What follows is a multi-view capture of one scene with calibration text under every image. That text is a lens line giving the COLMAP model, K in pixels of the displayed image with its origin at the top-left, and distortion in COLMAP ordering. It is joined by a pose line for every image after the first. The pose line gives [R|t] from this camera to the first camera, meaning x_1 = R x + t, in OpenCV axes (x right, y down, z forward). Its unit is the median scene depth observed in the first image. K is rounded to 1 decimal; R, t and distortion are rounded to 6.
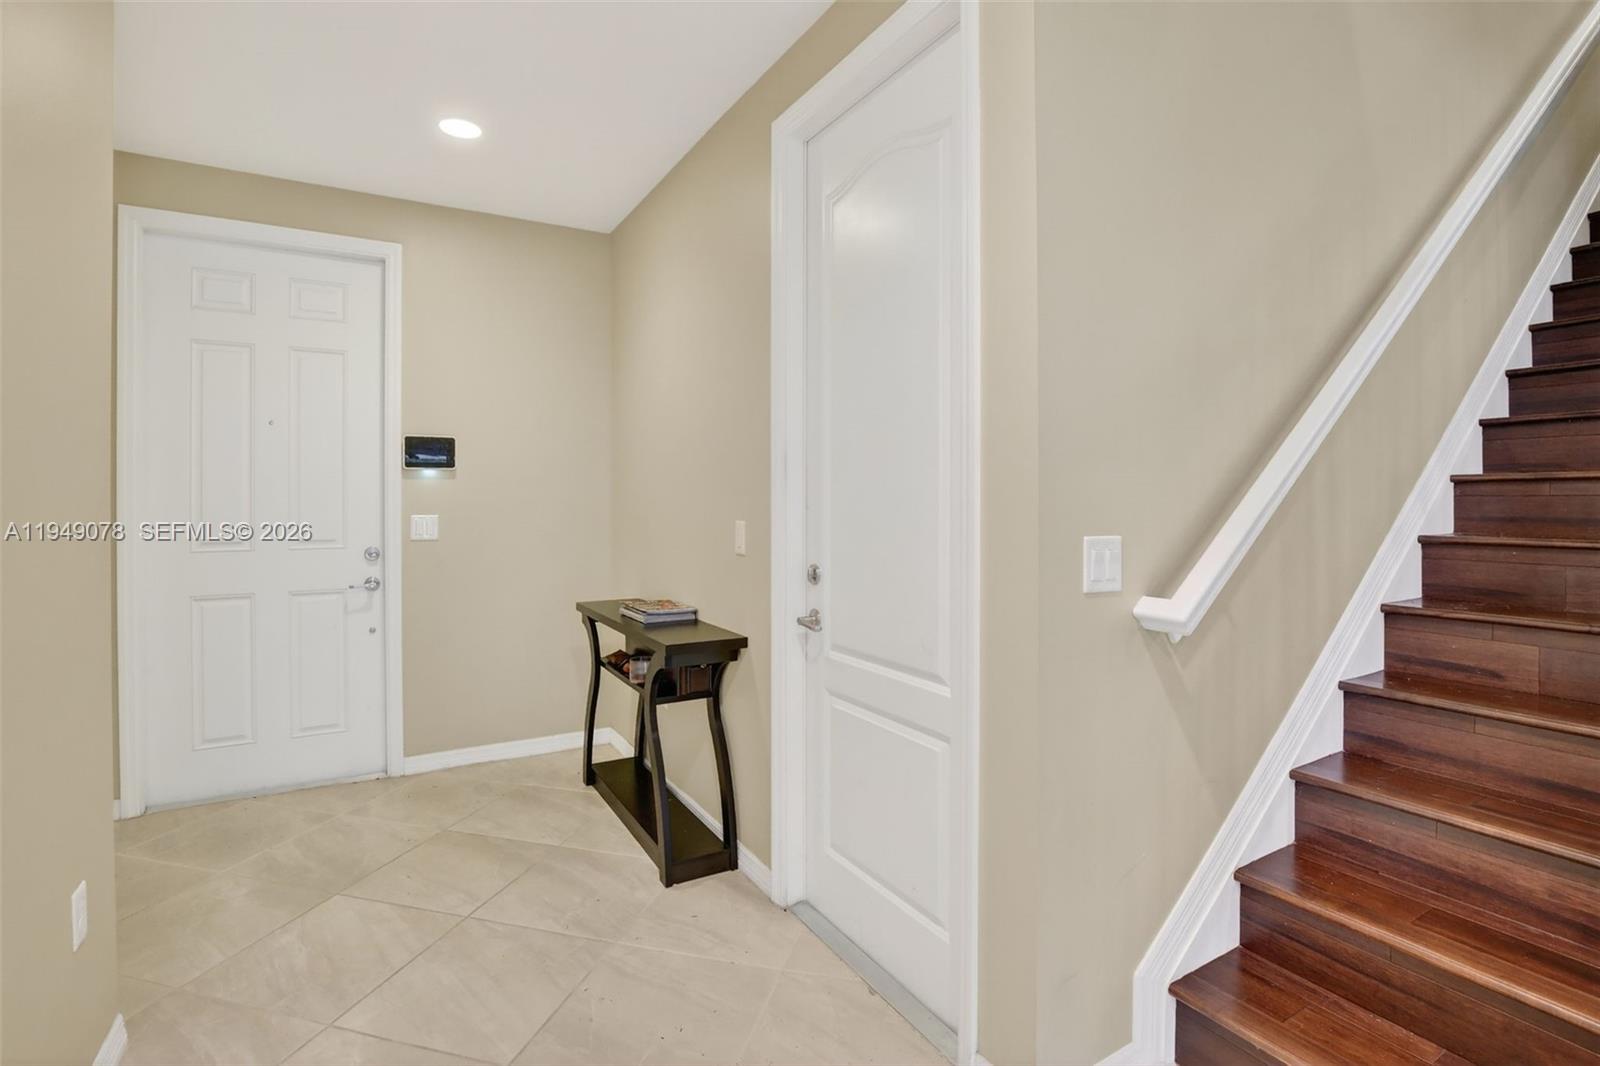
lens RADIAL K [[747.2, 0, 811.5], [0, 747.2, 511.9], [0, 0, 1]] dist [-0.031194, 0.001091]
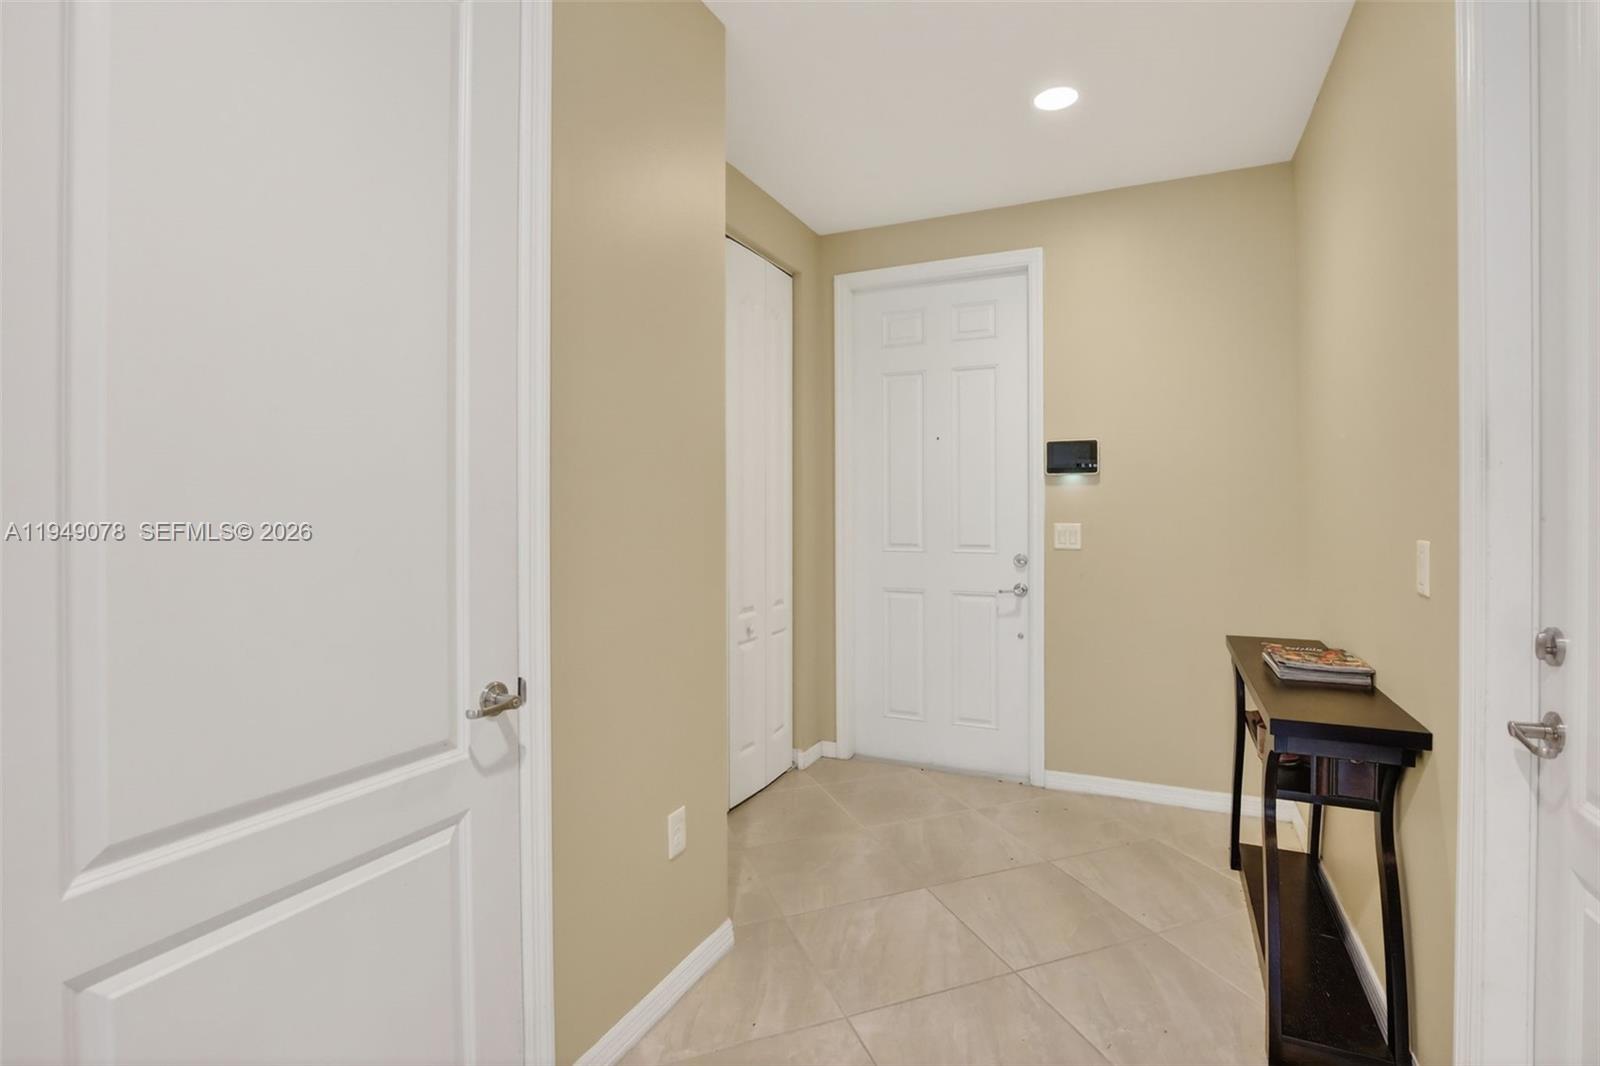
lens RADIAL K [[747.2, 0, 811.5], [0, 747.2, 511.9], [0, 0, 1]] dist [-0.031194, 0.001091]
pose [[0.568551, 0.003776, -0.822639, 0.092736], [-0.011711, 0.999925, -0.003504, -0.003112], [0.822564, 0.011626, 0.568553, 0.202377]]
